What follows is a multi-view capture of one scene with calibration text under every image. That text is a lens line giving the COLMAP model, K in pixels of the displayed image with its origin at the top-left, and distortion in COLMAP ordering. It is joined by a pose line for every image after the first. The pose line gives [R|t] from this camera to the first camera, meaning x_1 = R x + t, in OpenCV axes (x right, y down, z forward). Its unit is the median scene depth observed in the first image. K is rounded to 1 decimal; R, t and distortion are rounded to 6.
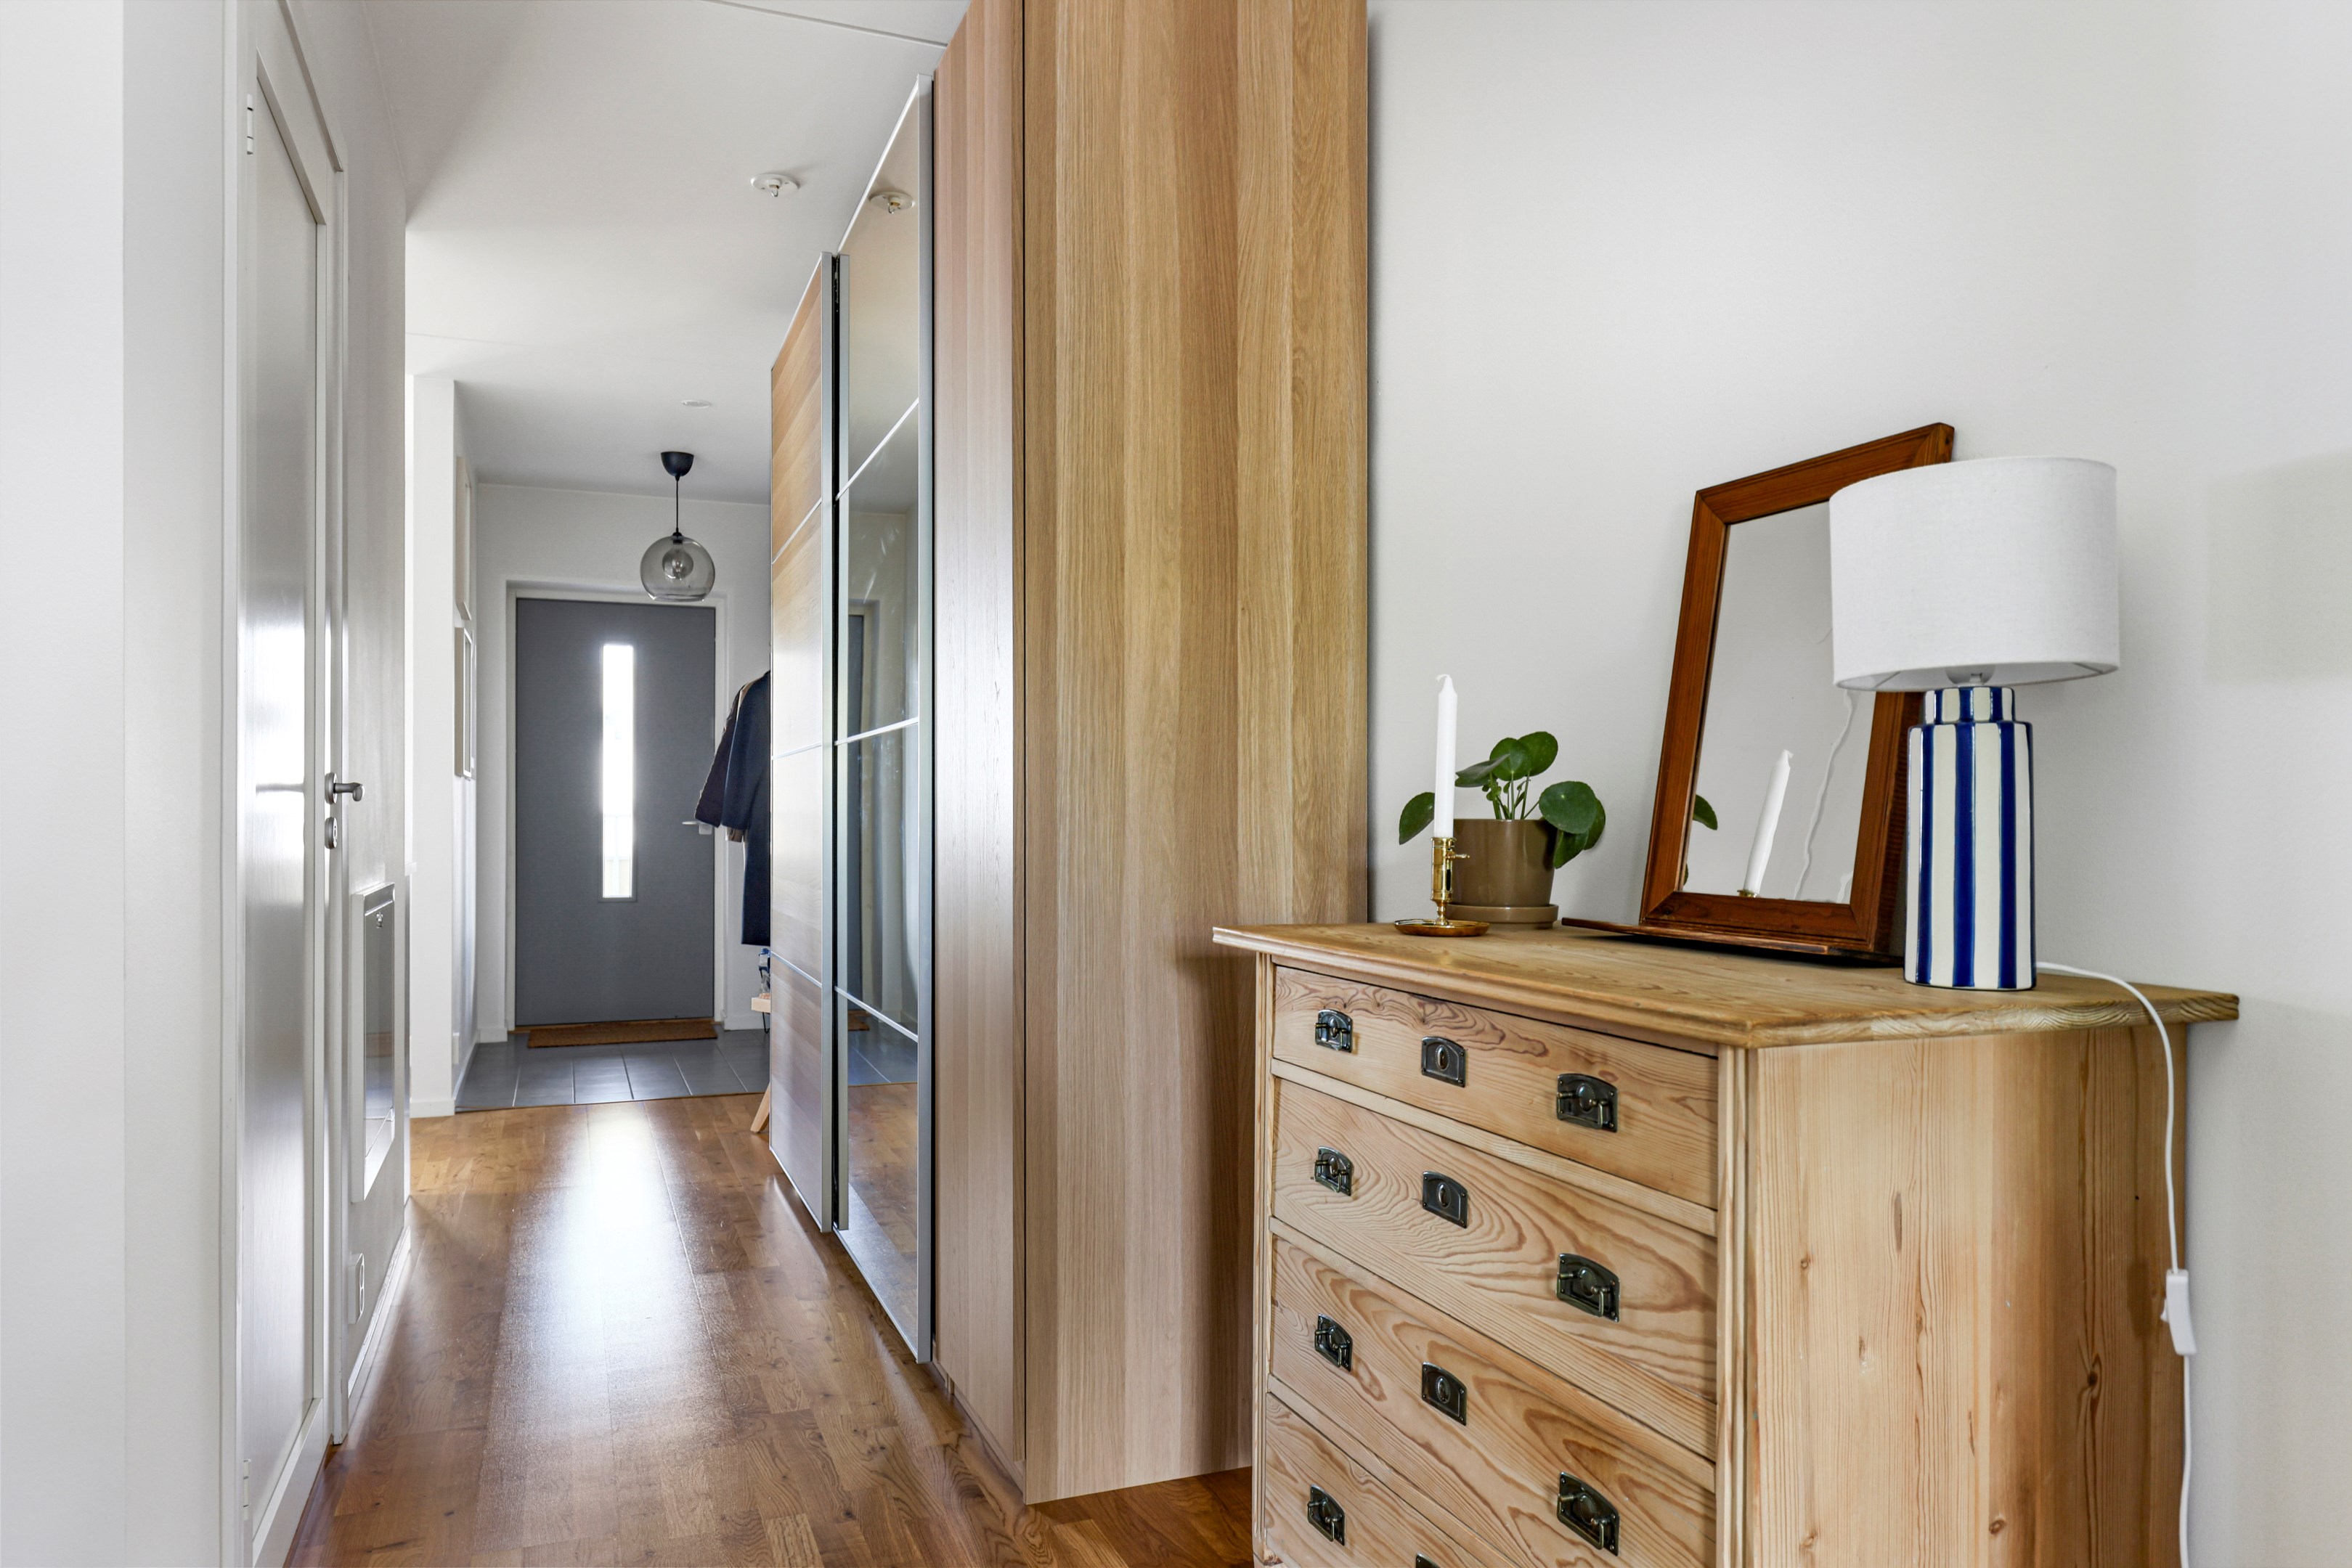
lens RADIAL K [[1560.4, 0, 1177.0], [0, 1560.4, 809.7], [0, 0, 1]] dist [-0.001421, -0.000538]
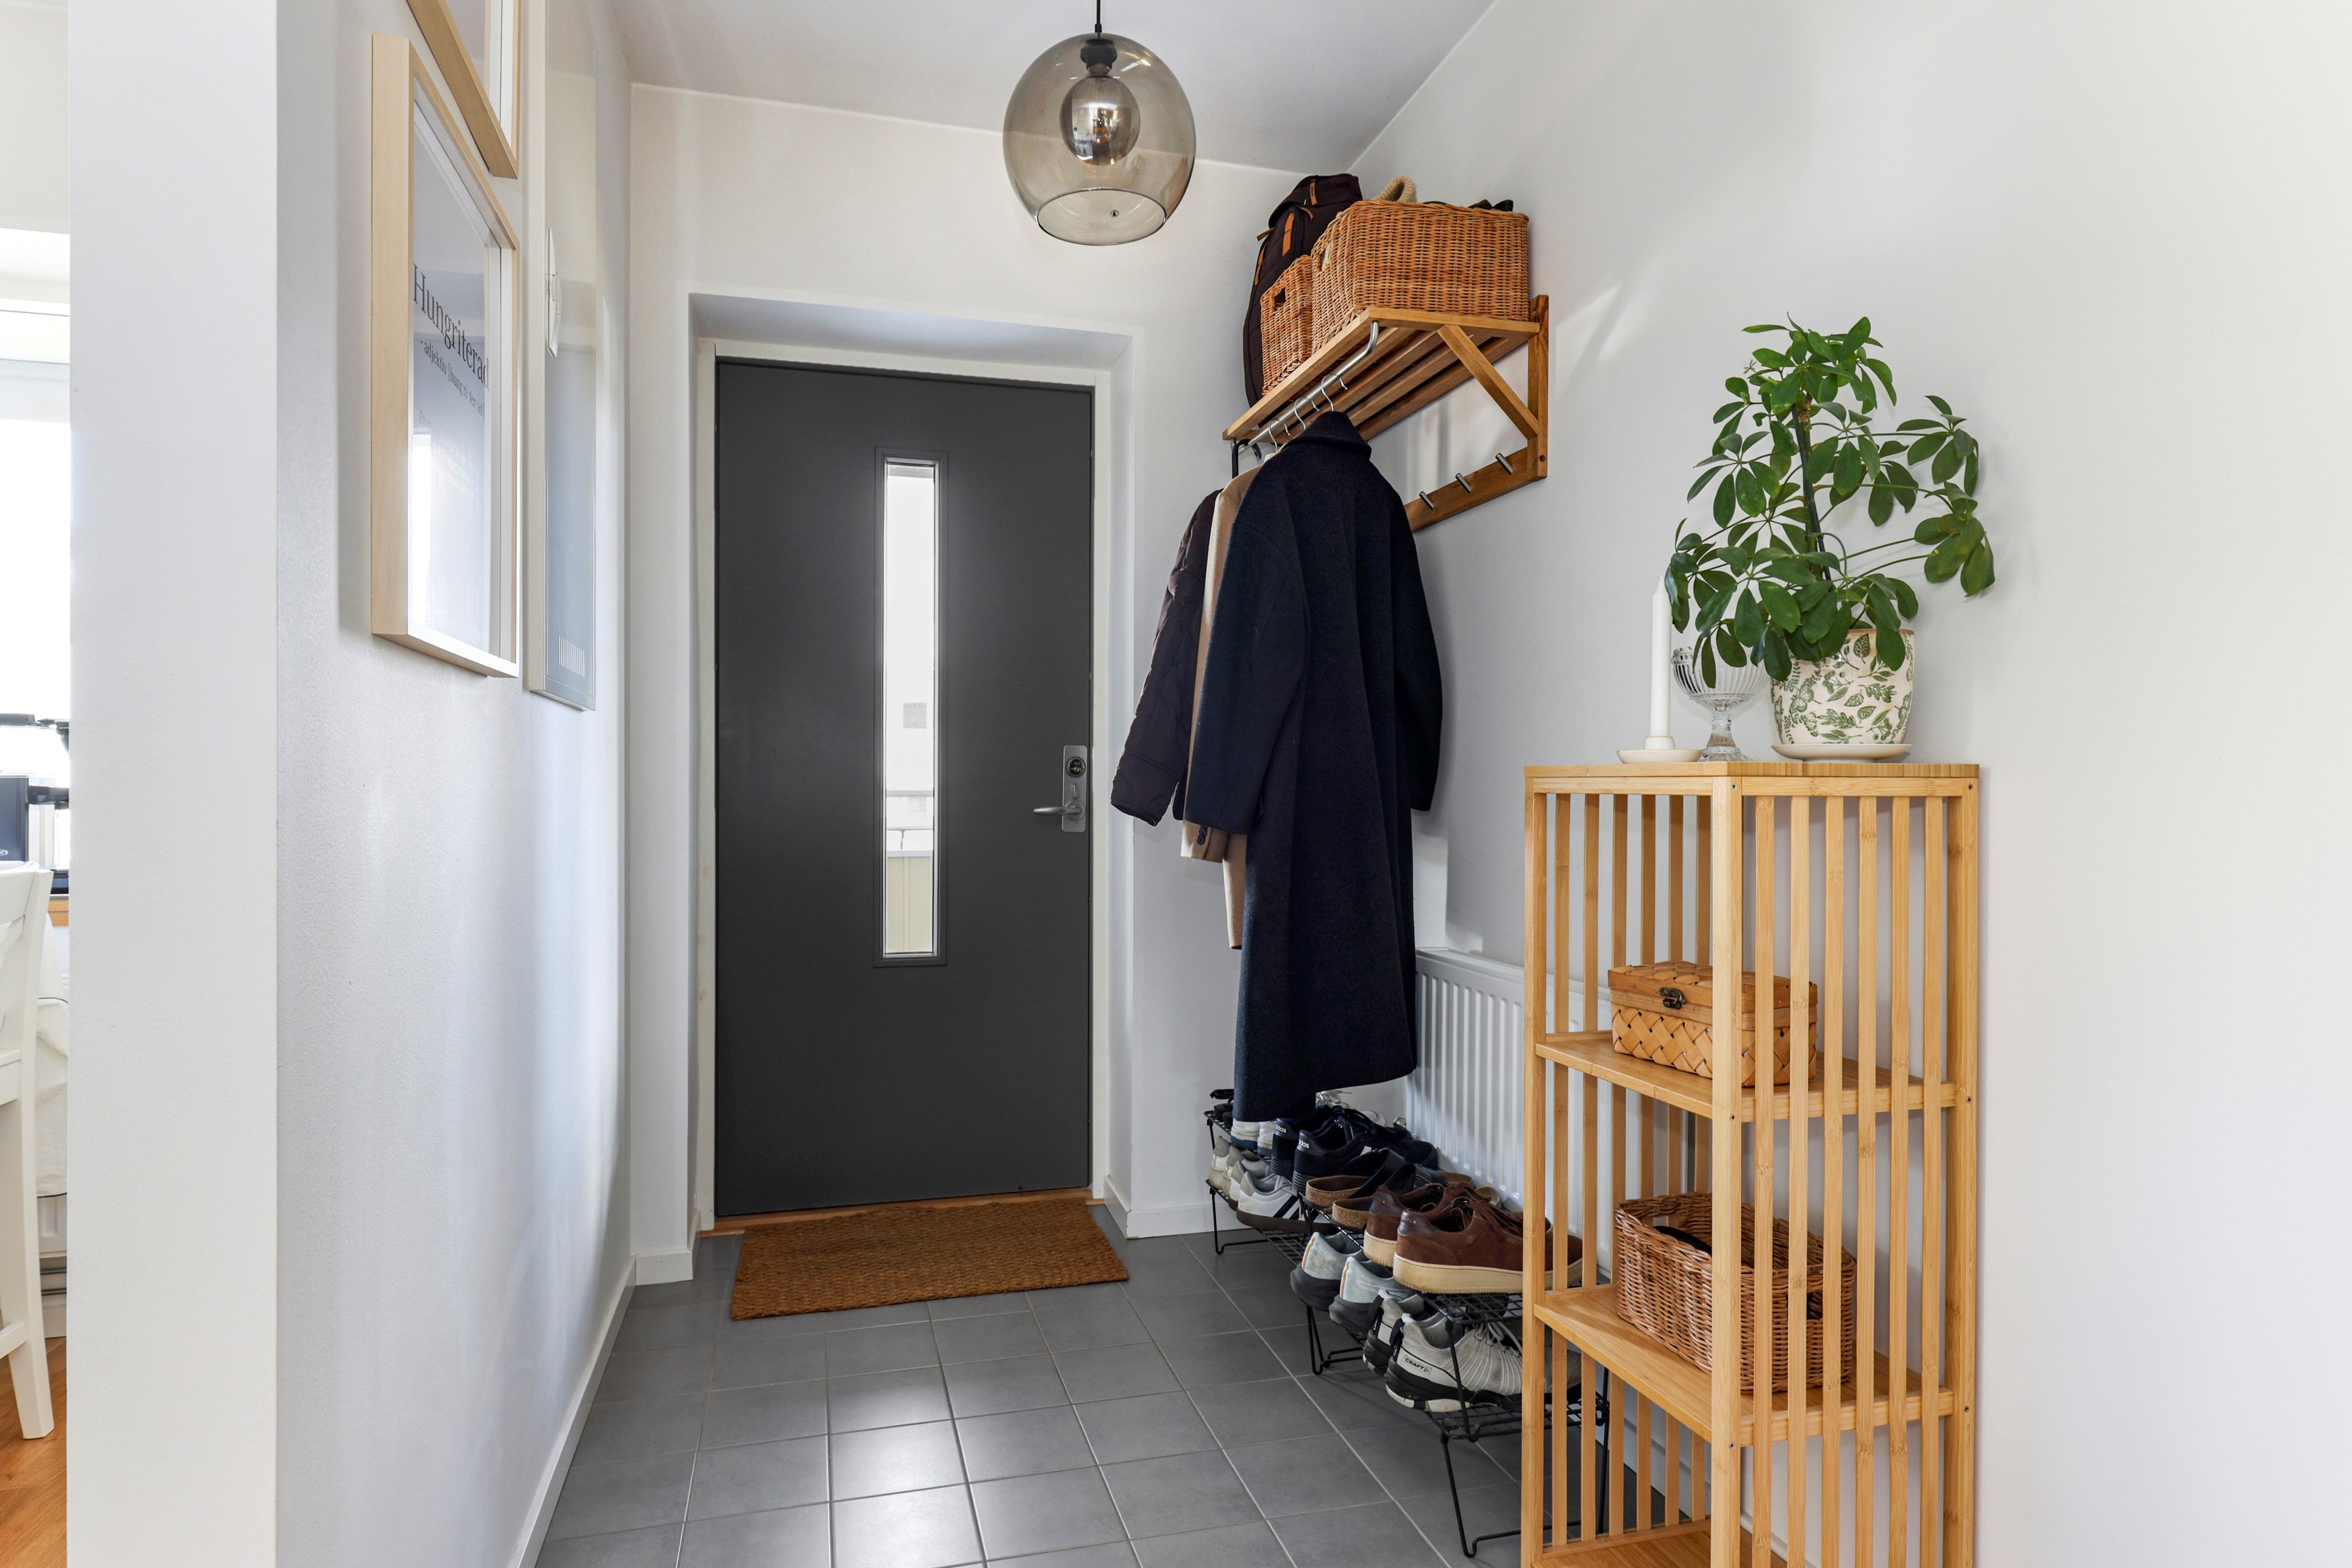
lens RADIAL K [[1299.7, 0, 1176.0], [0, 1299.7, 784.0], [0, 0, 1]] dist [0.001066, 0.000073]
pose [[0.993693, 0.001672, -0.112125, -0.229450], [-0.000856, 0.999973, 0.007321, -0.001735], [0.112134, -0.007179, 0.993667, 0.598744]]
